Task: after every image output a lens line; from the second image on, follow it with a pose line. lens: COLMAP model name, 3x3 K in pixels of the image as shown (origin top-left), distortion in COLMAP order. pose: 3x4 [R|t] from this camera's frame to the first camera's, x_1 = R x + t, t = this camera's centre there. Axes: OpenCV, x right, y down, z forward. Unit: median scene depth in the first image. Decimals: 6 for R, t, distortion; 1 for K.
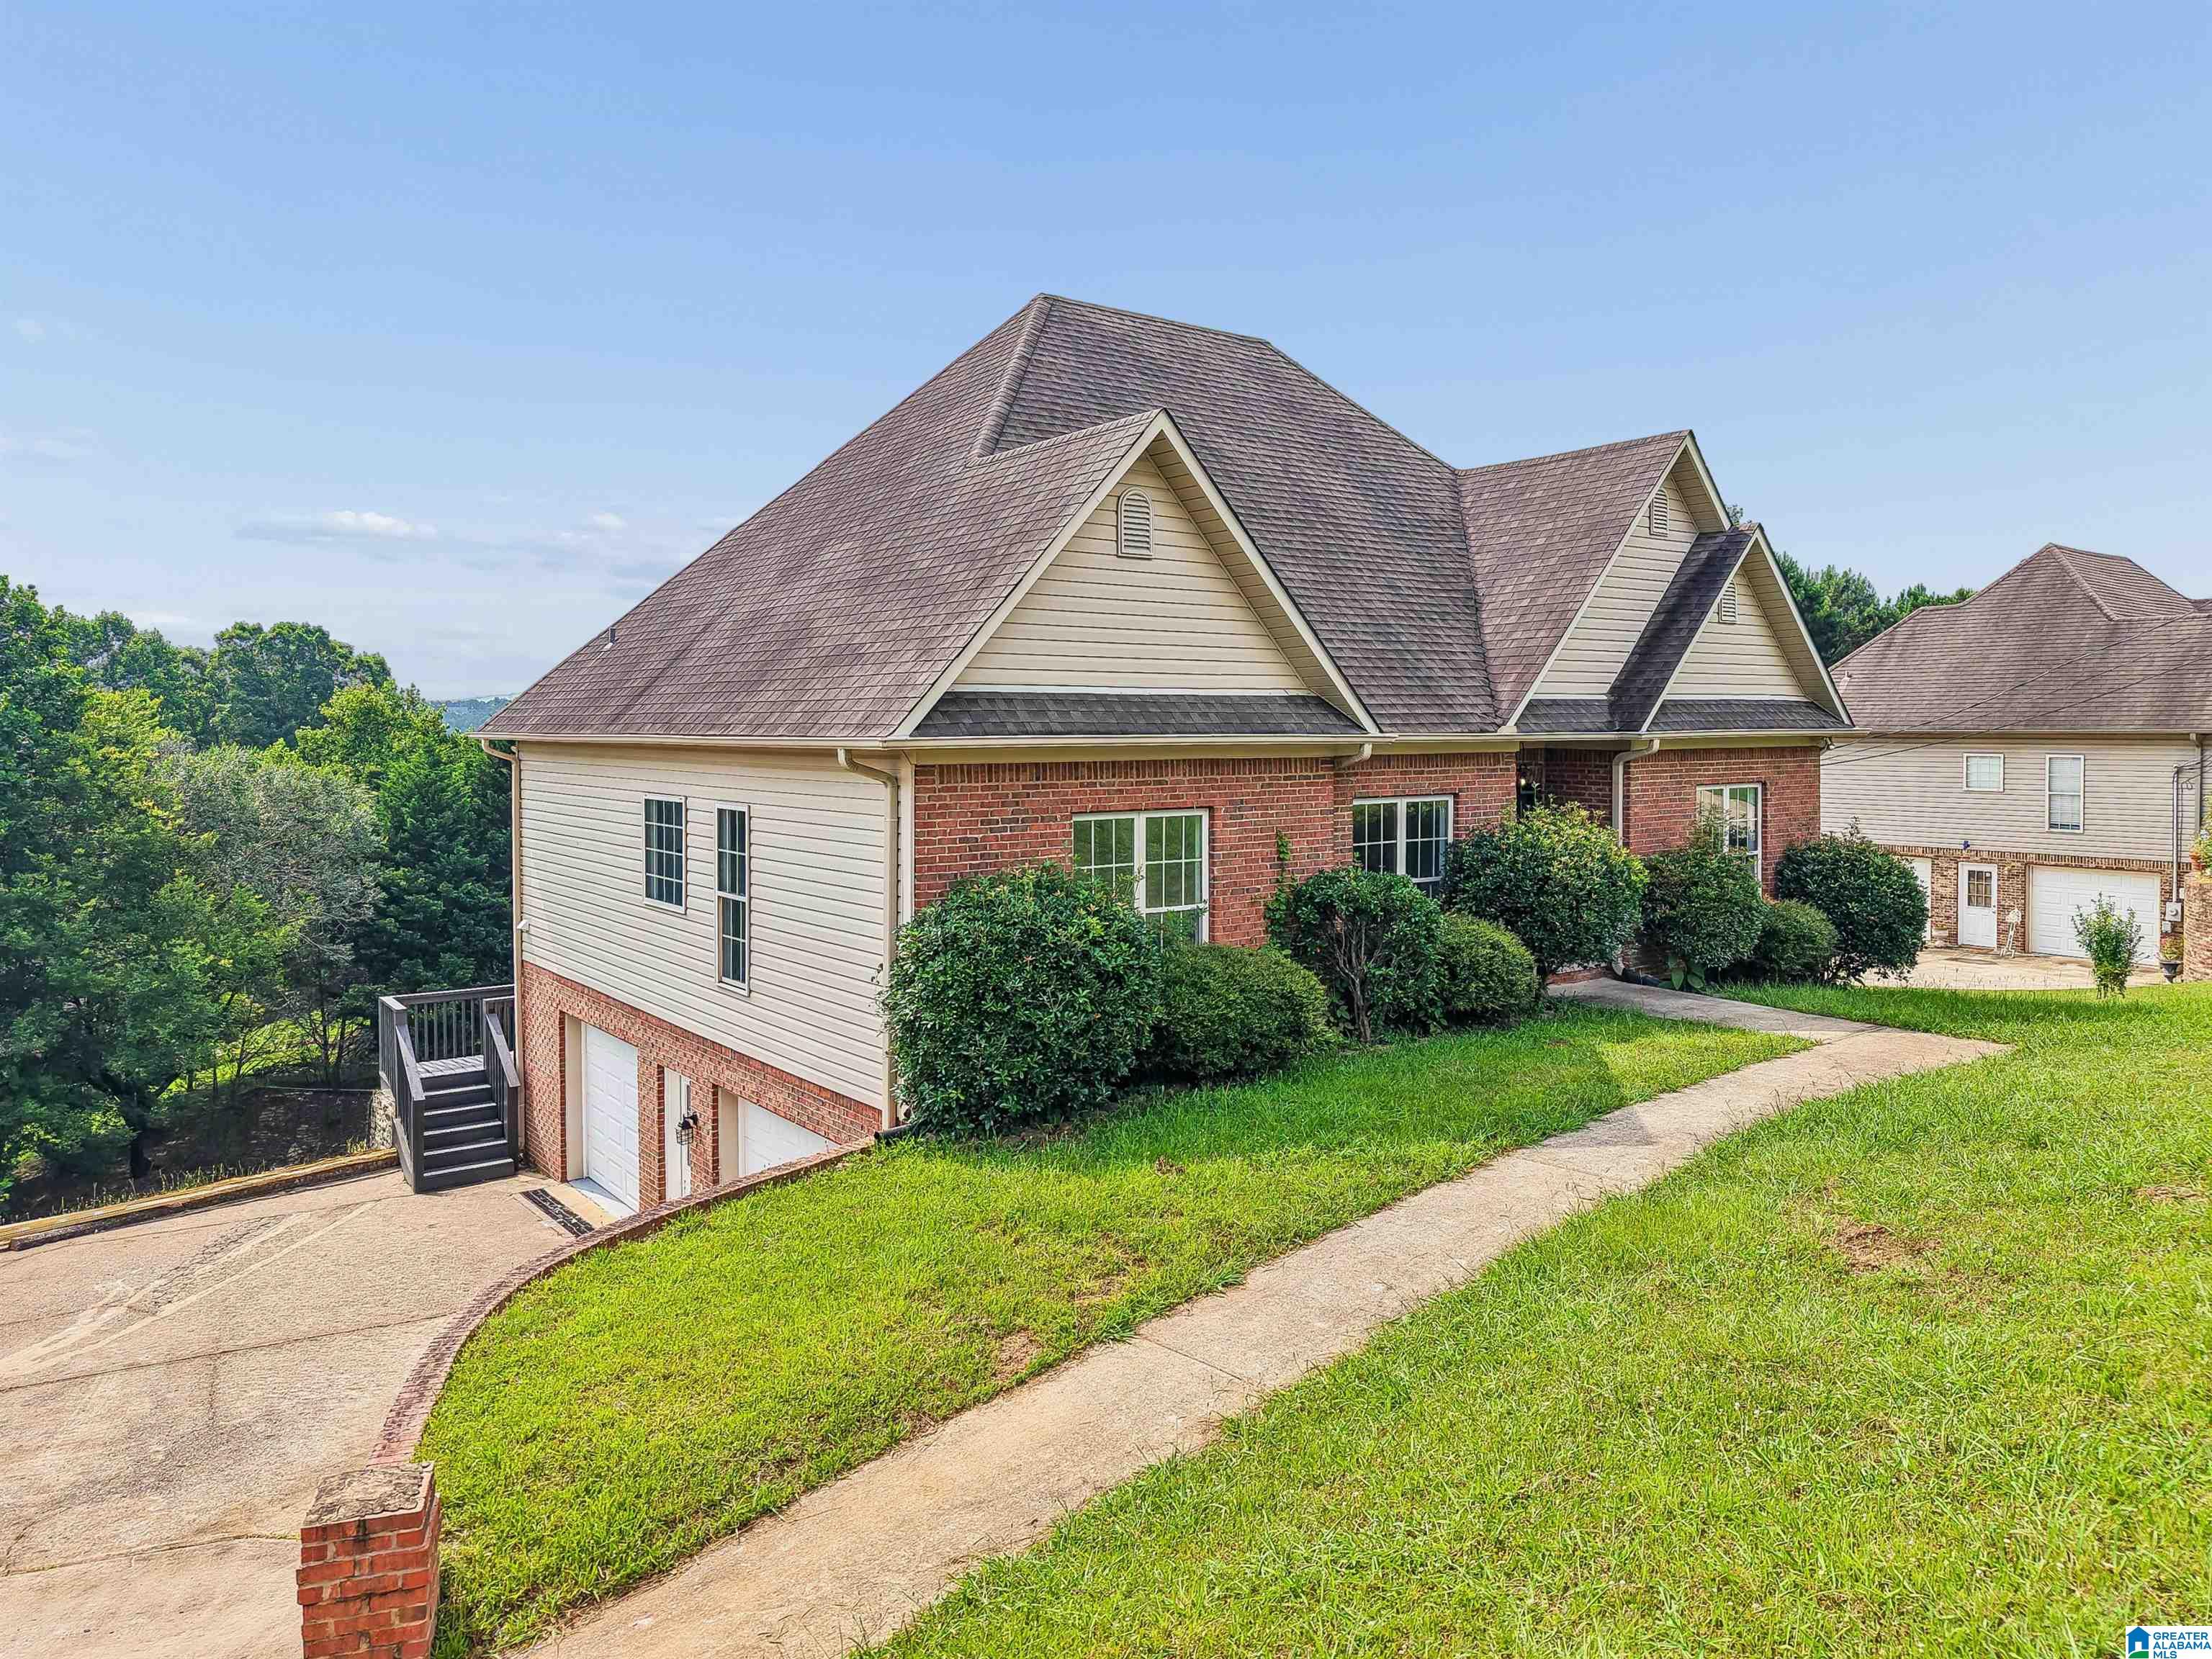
lens RADIAL K [[1493.8, 0, 1106.0], [0, 1493.8, 829.5], [0, 0, 1]] dist [0.007107, -0.004288]
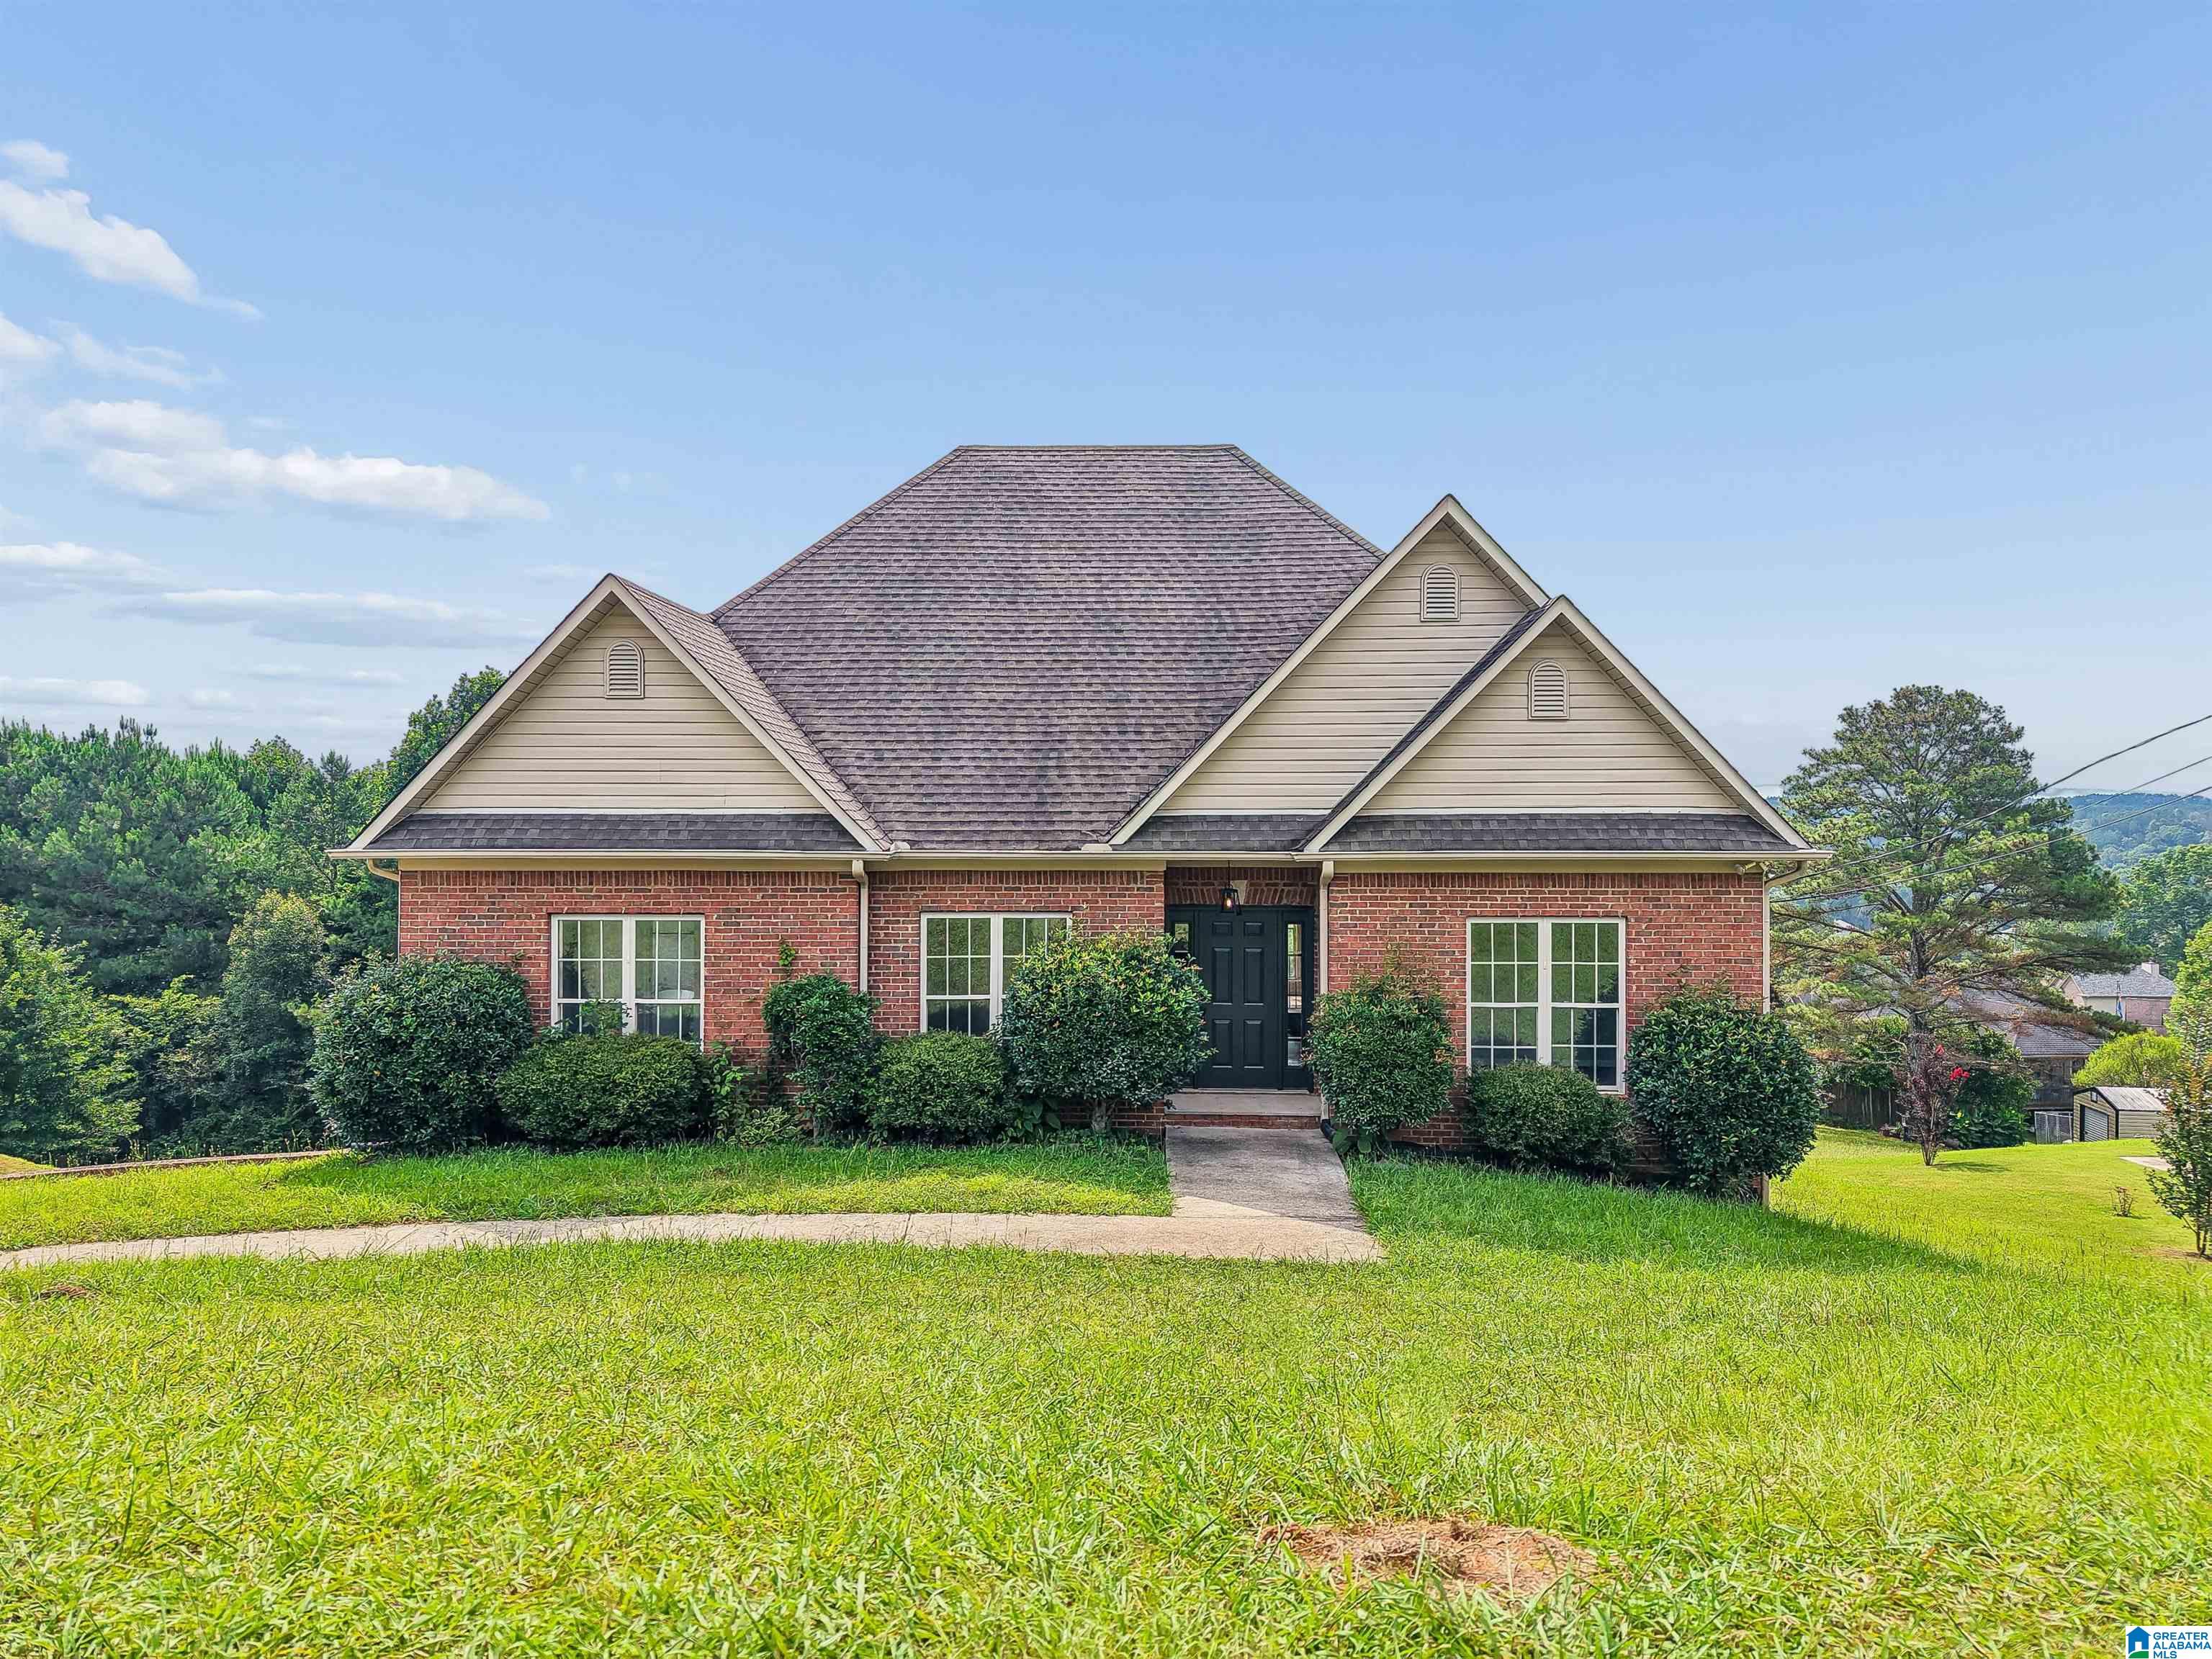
lens RADIAL K [[1428.5, 0, 1144.4], [0, 1428.5, 835.0], [0, 0, 1]] dist [0.086022, -0.000363]
pose [[0.784936, 0.016102, -0.619368, 0.820102], [-0.047432, 0.998290, -0.034158, -0.043349], [0.617759, 0.056190, 0.784358, 0.288659]]
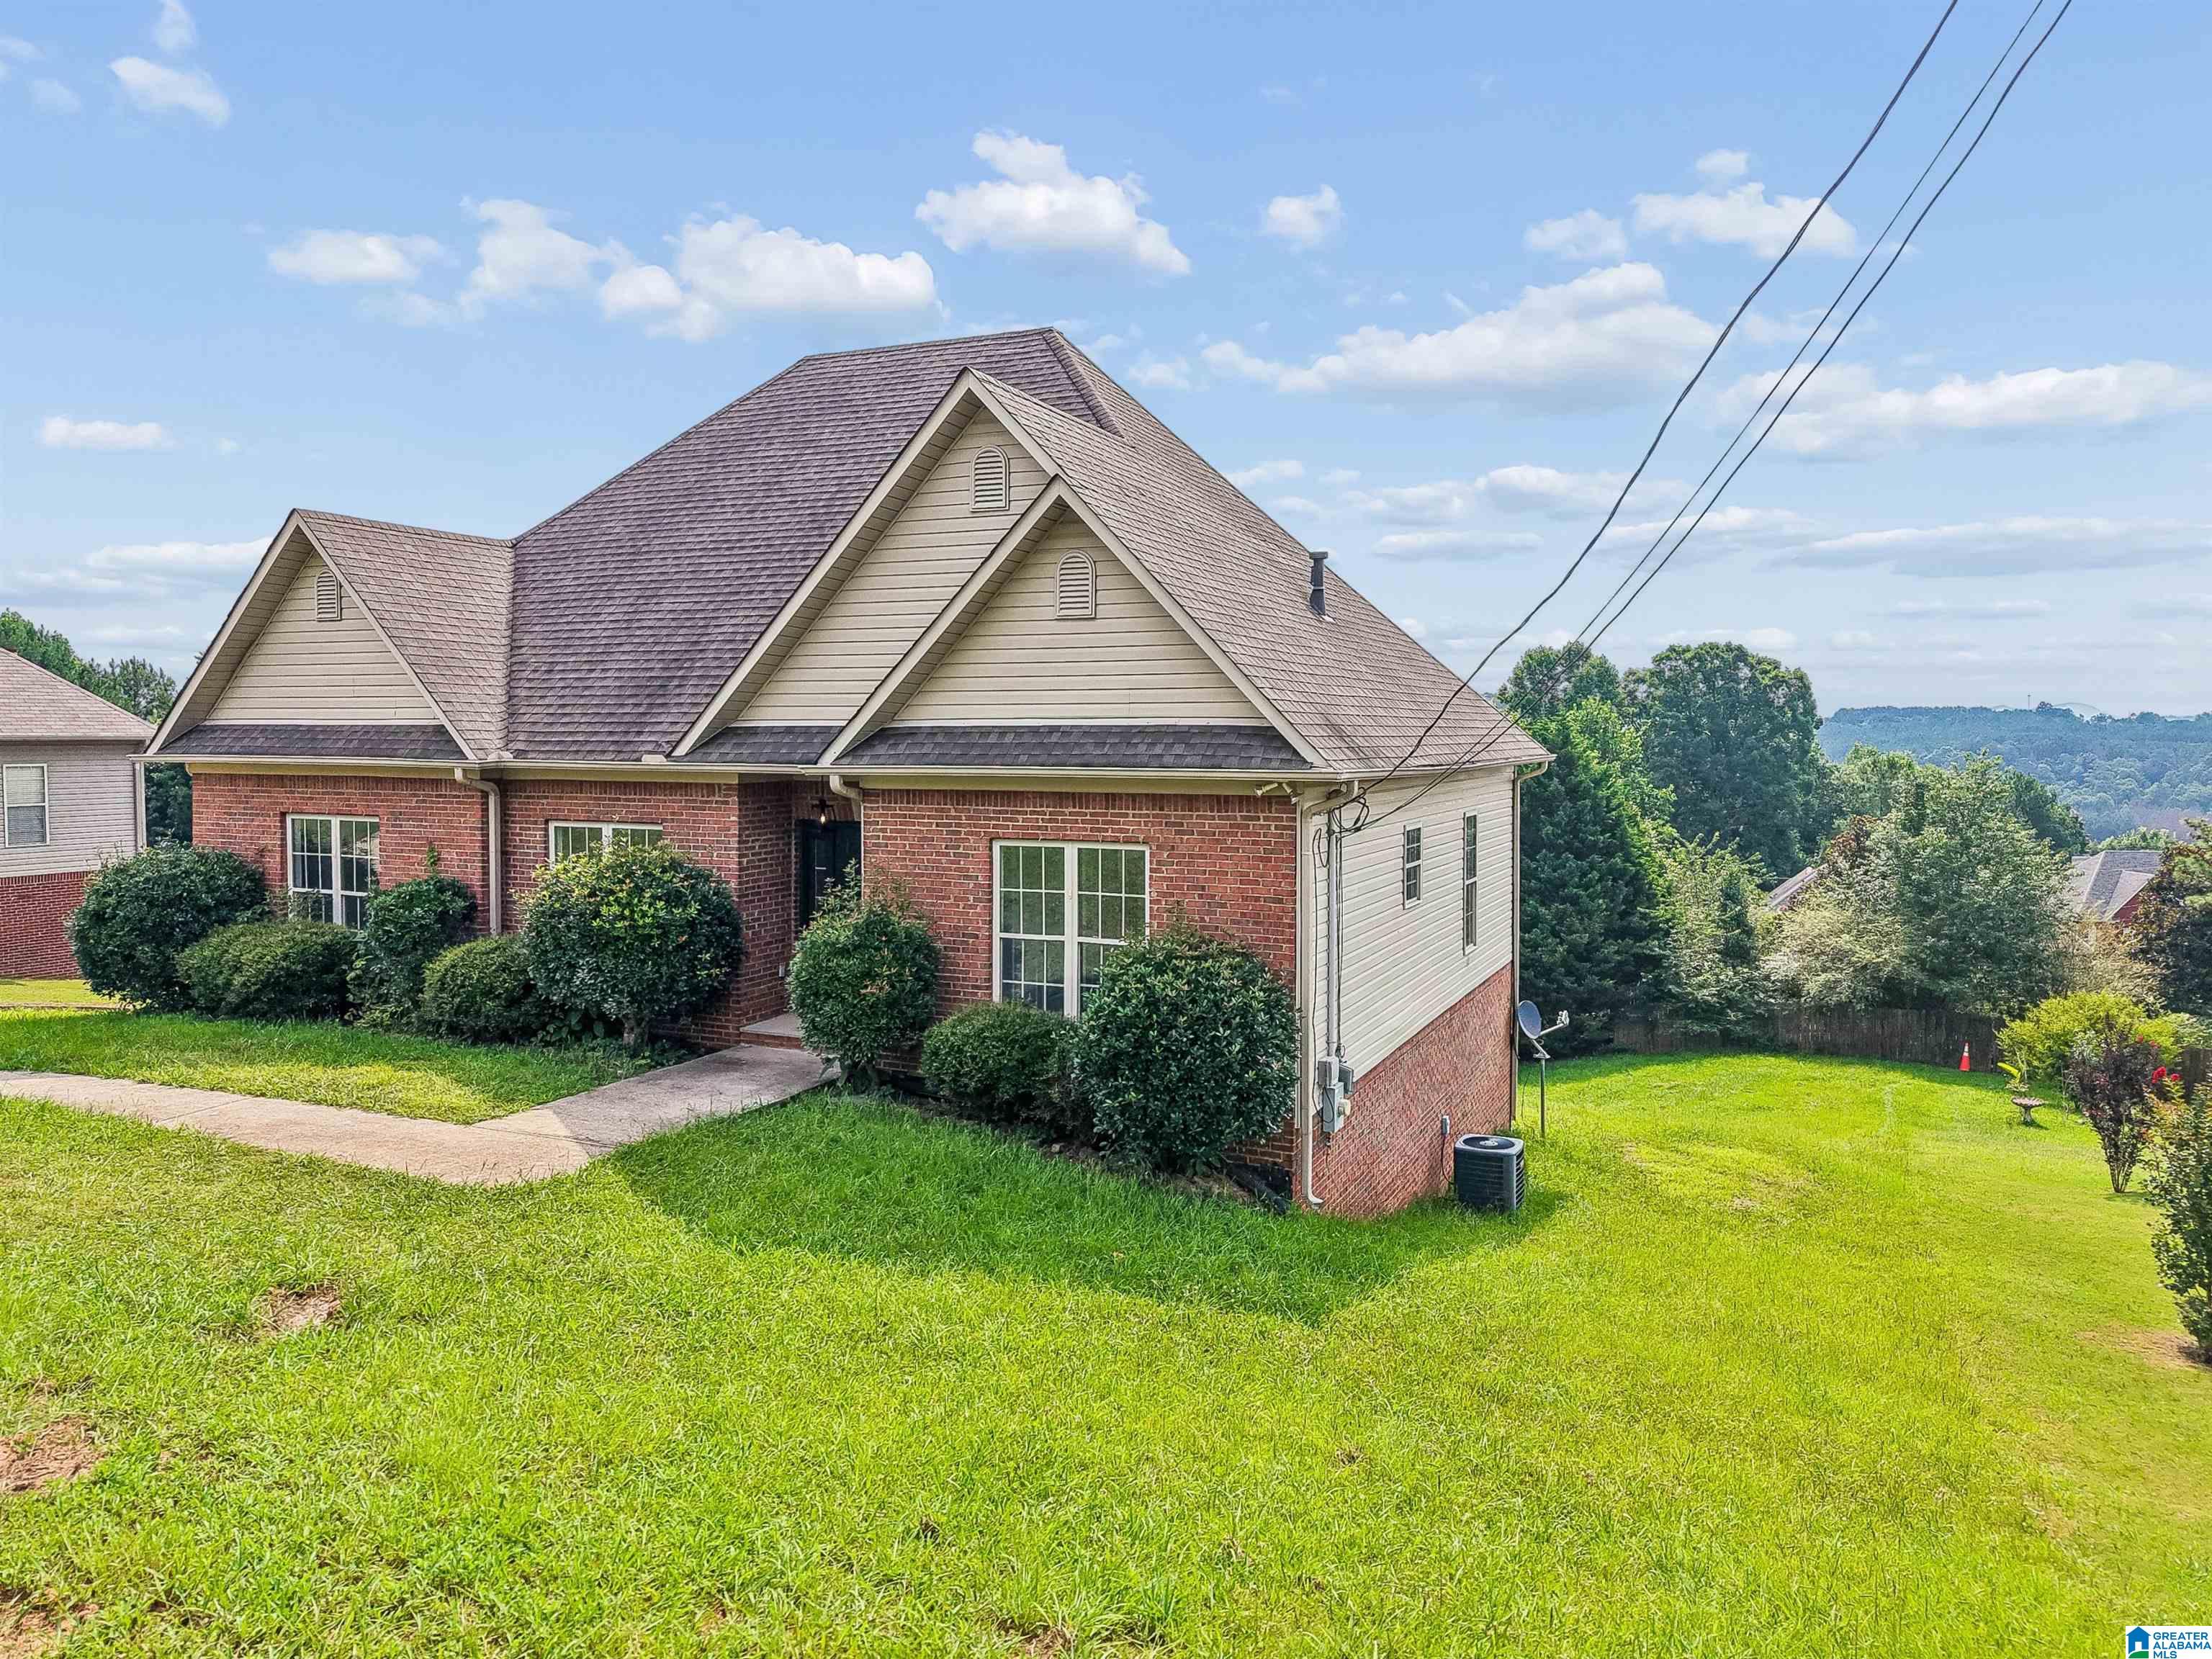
lens RADIAL K [[1562.6, 0, 1165.4], [0, 1562.6, 807.0], [0, 0, 1]] dist [0.052295, -0.000620]
pose [[0.487909, 0.045255, -0.871721, 1.237762], [-0.068053, 0.997588, 0.013699, -0.068835], [0.870238, 0.052640, 0.489811, 0.757468]]
